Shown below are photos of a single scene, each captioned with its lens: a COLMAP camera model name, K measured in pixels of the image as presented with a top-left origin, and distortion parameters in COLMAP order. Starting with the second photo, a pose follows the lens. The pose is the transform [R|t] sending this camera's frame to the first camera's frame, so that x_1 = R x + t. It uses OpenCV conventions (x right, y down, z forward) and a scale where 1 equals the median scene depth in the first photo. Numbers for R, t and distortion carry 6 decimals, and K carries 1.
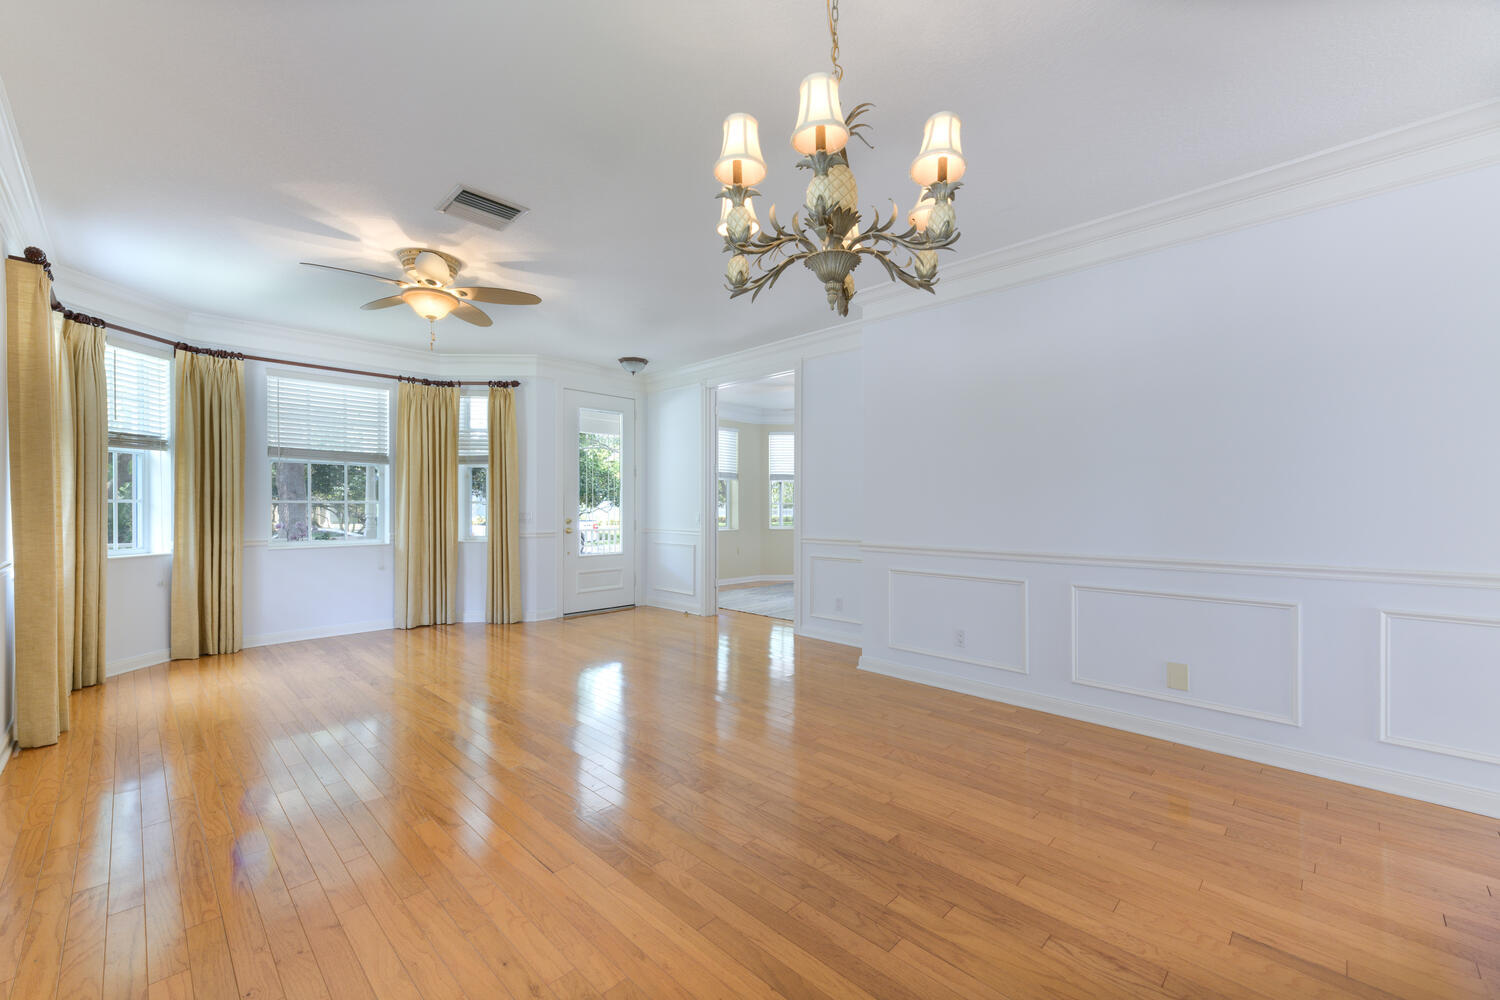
lens RADIAL K [[606.3, 0, 748.7], [0, 606.3, 503.5], [0, 0, 1]] dist [0.003444, 0.000084]
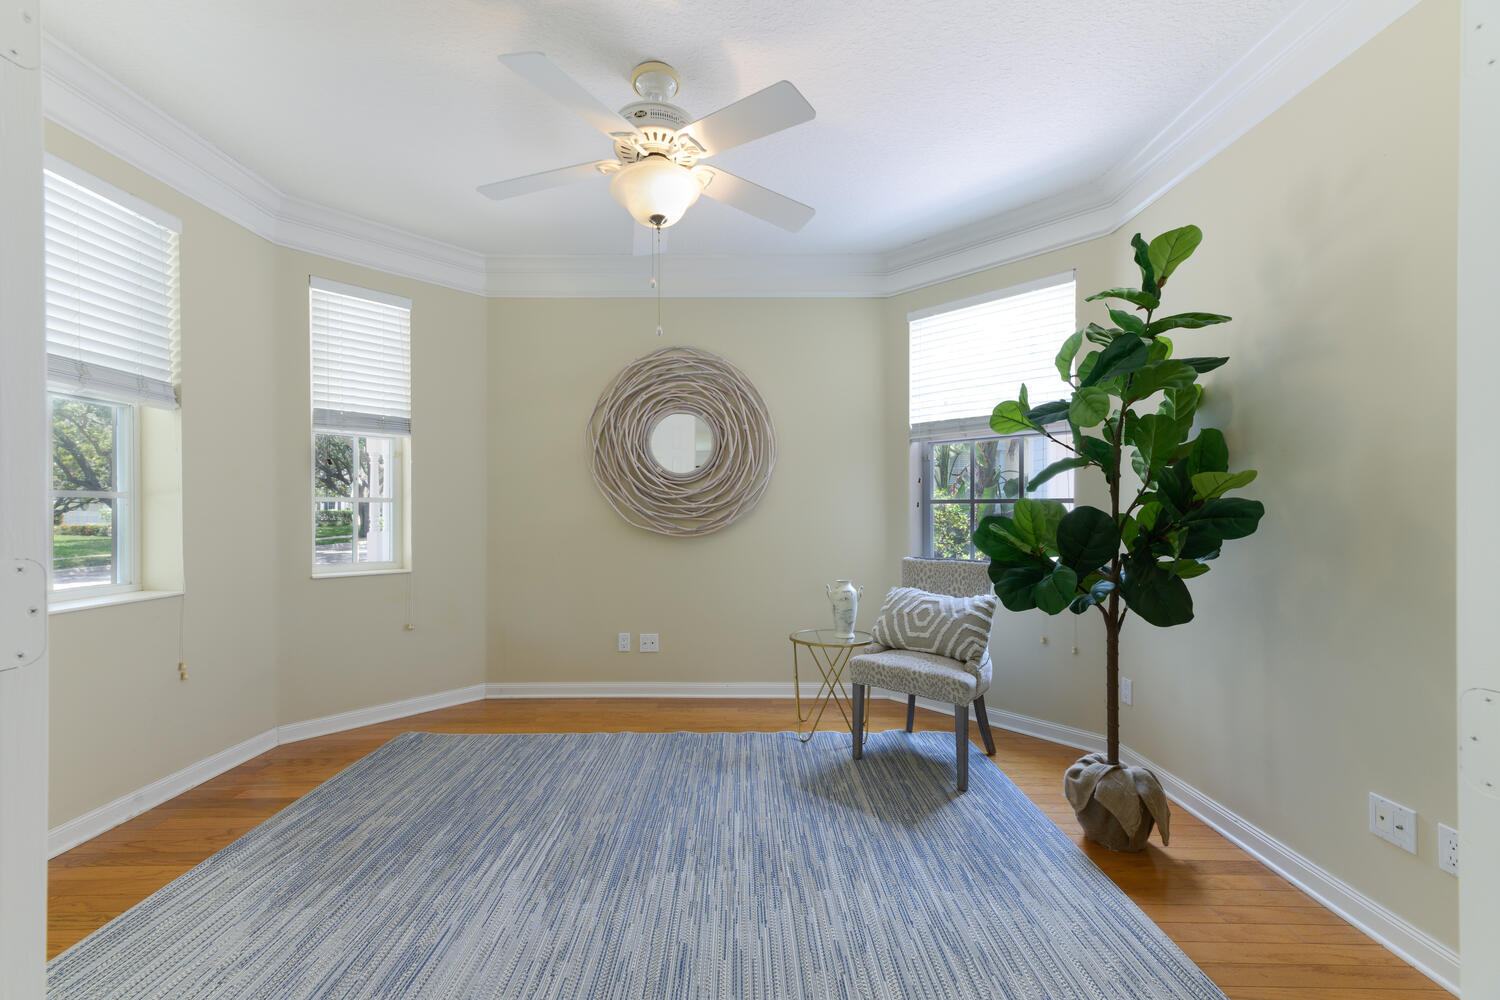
lens RADIAL K [[606.3, 0, 748.7], [0, 606.3, 503.5], [0, 0, 1]] dist [0.003444, 0.000084]
pose [[0.703596, 0.001803, 0.710598, -0.030398], [-0.000210, 0.999997, -0.002330, 0.000094], [-0.710600, 0.001490, 0.703594, 0.646302]]
